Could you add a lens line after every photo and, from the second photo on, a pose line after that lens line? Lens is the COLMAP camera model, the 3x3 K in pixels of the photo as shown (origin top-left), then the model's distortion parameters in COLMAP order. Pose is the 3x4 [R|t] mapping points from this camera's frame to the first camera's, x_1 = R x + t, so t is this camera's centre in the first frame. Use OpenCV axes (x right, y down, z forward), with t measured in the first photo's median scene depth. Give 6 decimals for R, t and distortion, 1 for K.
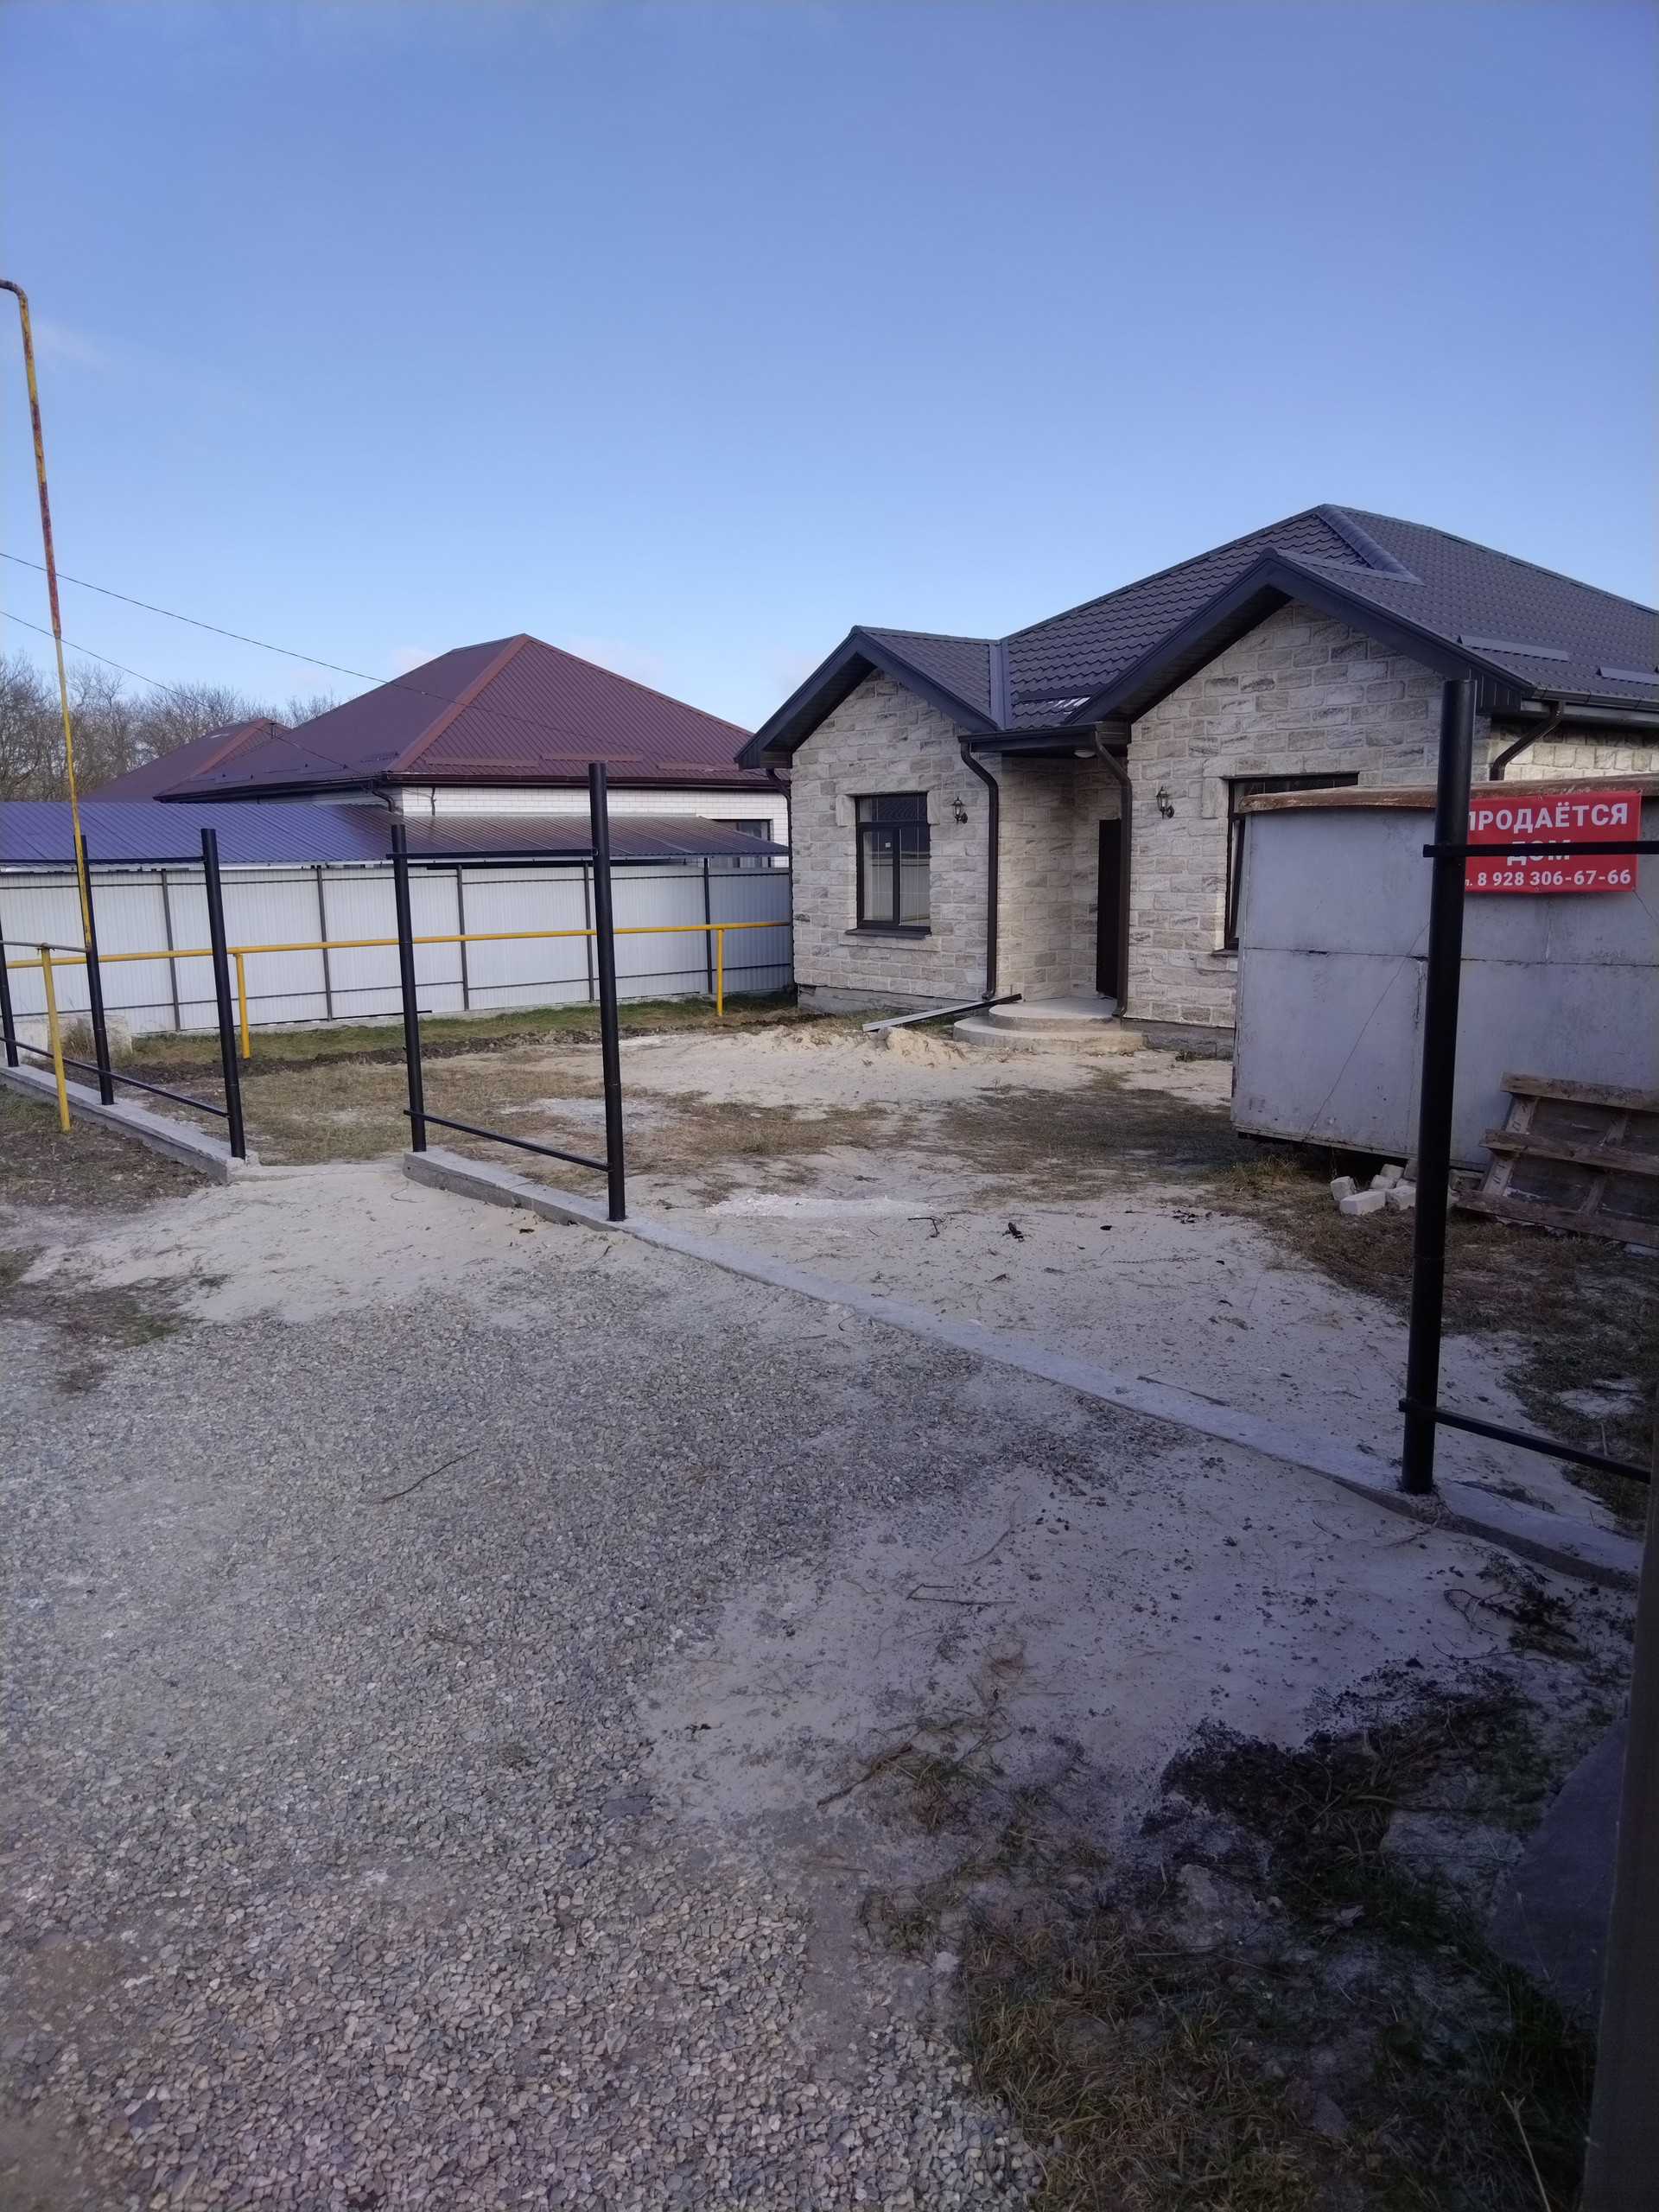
lens RADIAL K [[1510.1, 0, 830.1], [0, 1510.1, 1114.7], [0, 0, 1]] dist [0.008523, -0.003273]
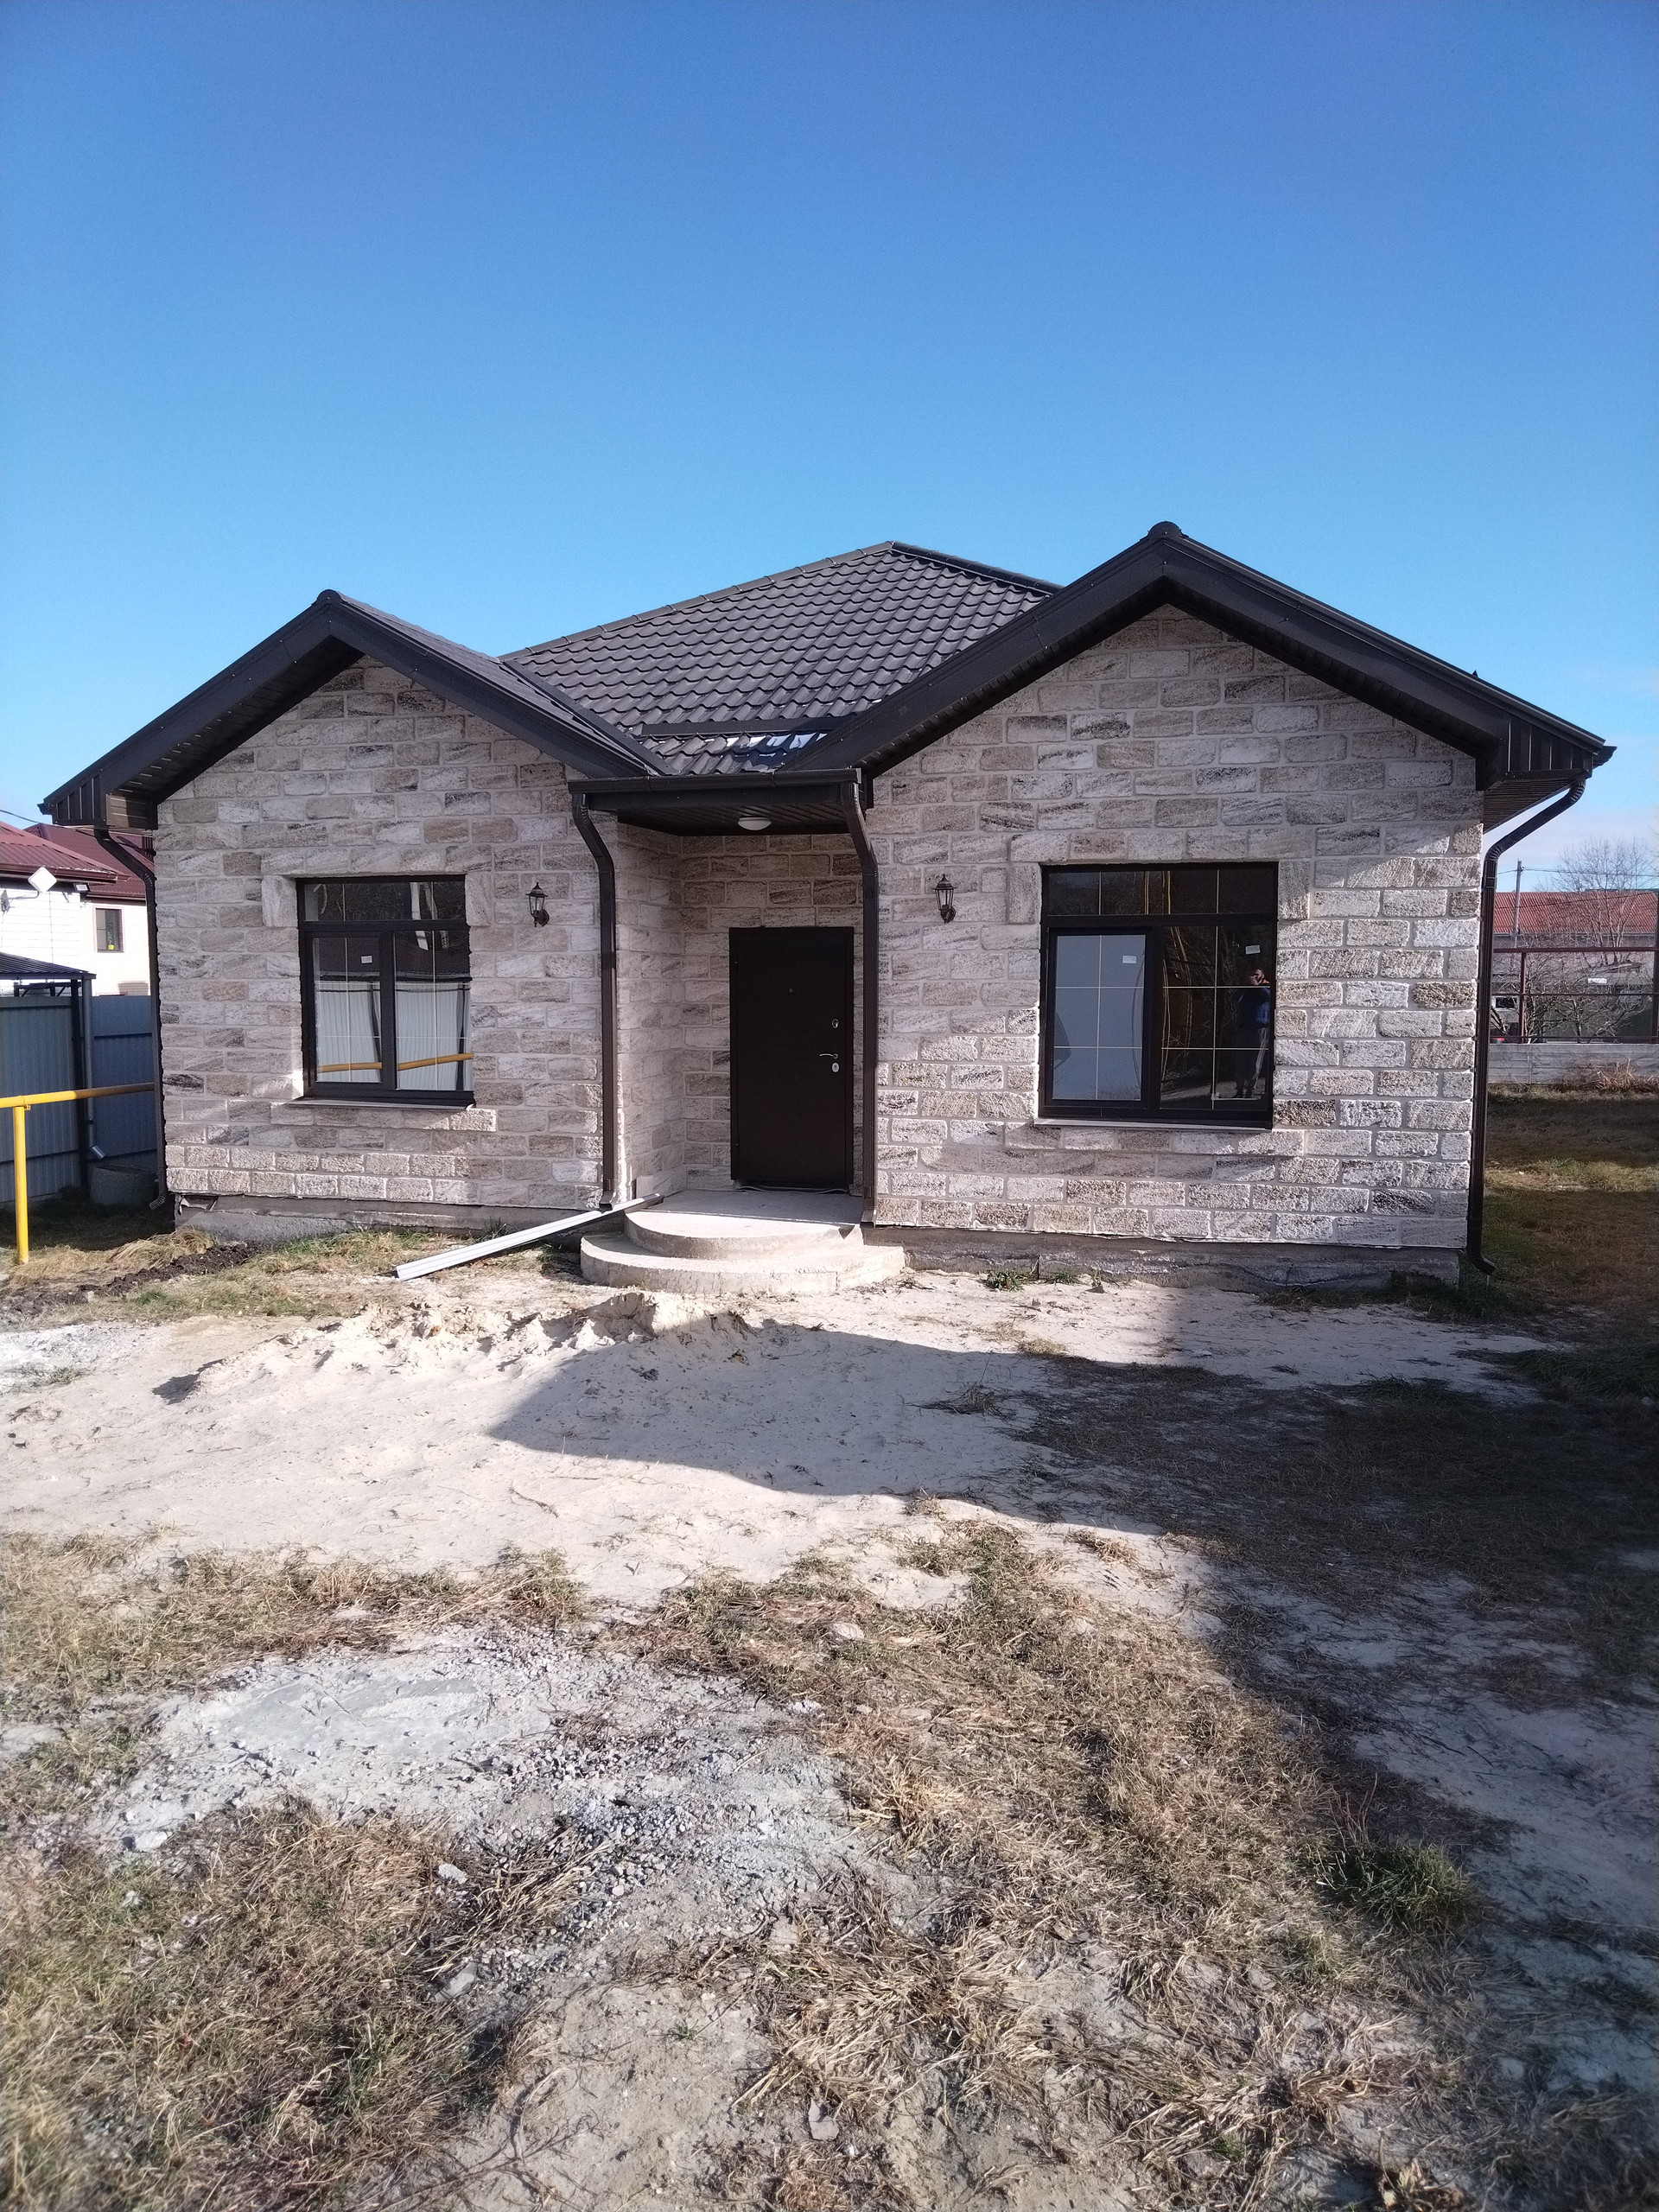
lens RADIAL K [[1510.1, 0, 819.8], [0, 1510.1, 1121.6], [0, 0, 1]] dist [0.008523, -0.003273]
pose [[0.820782, -0.043395, 0.569591, -0.178073], [0.091290, 0.994260, -0.055801, -0.069609], [-0.563900, 0.097799, 0.820032, 0.445404]]
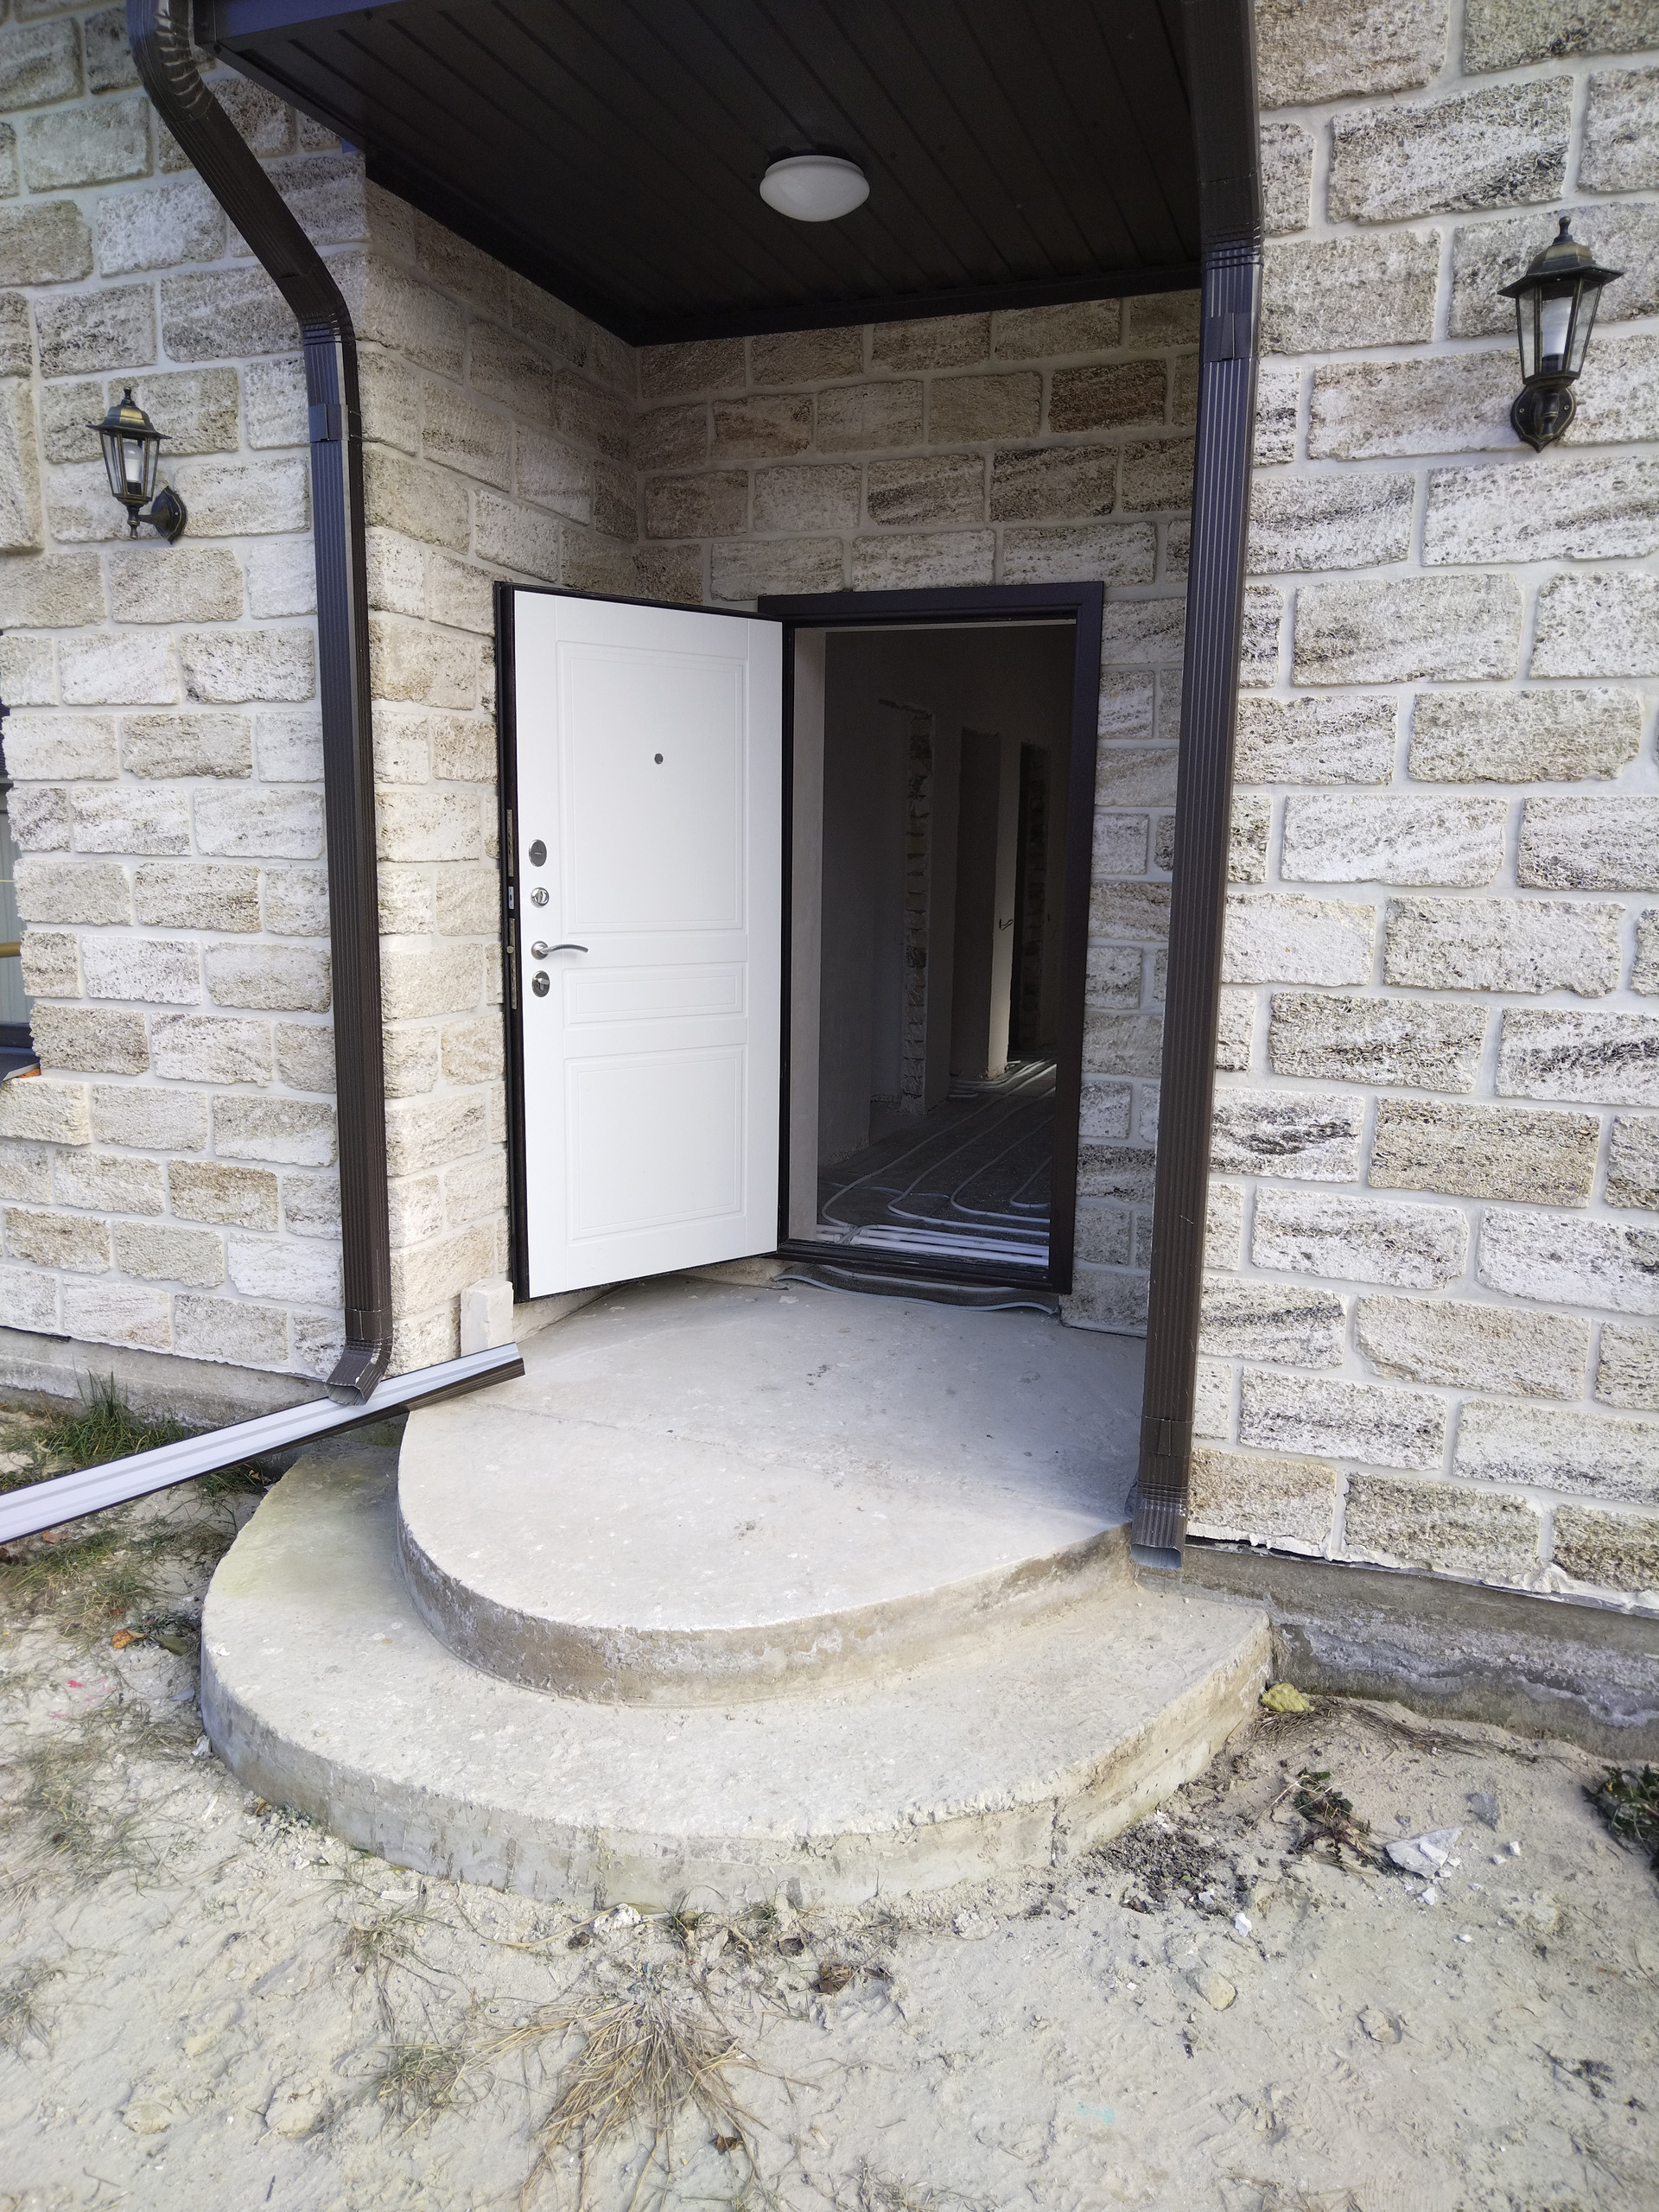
lens RADIAL K [[1510.1, 0, 823.5], [0, 1510.1, 1100.9], [0, 0, 1]] dist [0.008523, -0.003273]
pose [[0.868204, -0.061985, 0.492321, 0.061026], [0.063618, 0.997884, 0.013447, -0.116870], [-0.492112, 0.019646, 0.870310, 0.796388]]
